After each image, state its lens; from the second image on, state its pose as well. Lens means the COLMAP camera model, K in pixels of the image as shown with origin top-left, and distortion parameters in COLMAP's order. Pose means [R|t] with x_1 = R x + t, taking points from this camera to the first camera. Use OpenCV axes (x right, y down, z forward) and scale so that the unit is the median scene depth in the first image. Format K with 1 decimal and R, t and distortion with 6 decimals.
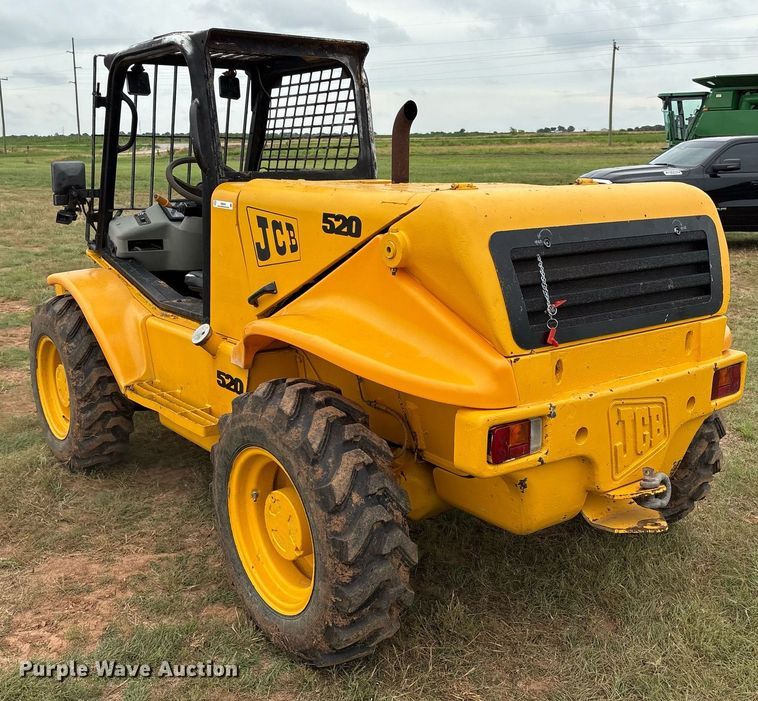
lens RADIAL K [[850.3, 0, 370.9], [0, 850.3, 351.6], [0, 0, 1]] dist [0.000872, 0.000000]
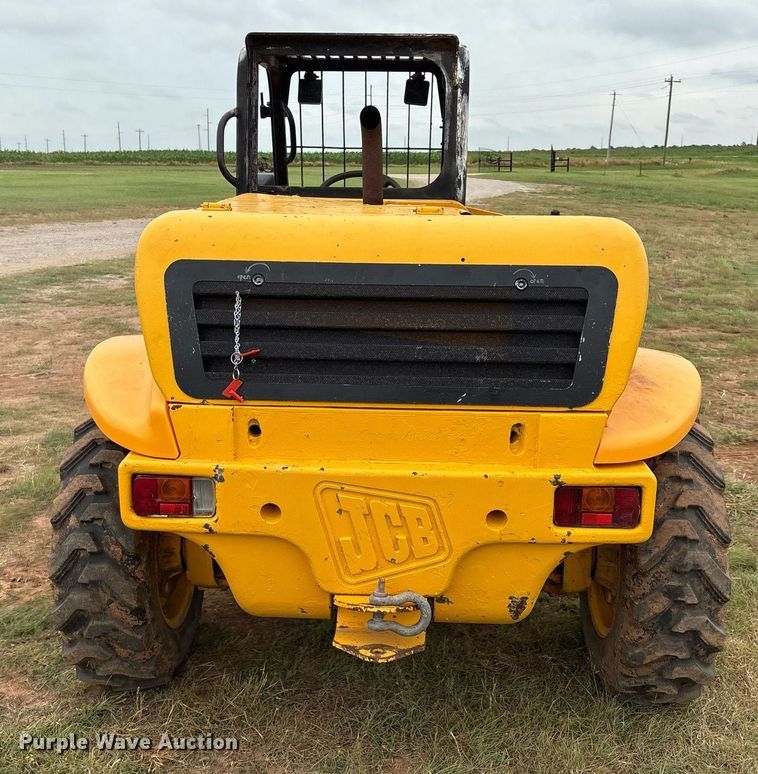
lens RADIAL K [[958.5, 0, 428.3], [0, 958.5, 445.3], [0, 0, 1]] dist [0.083636, 0.000000]
pose [[0.784724, 0.185967, -0.591290, 0.880302], [-0.155975, 0.982480, 0.102001, -0.084814], [0.599900, 0.012184, 0.799982, 0.318811]]
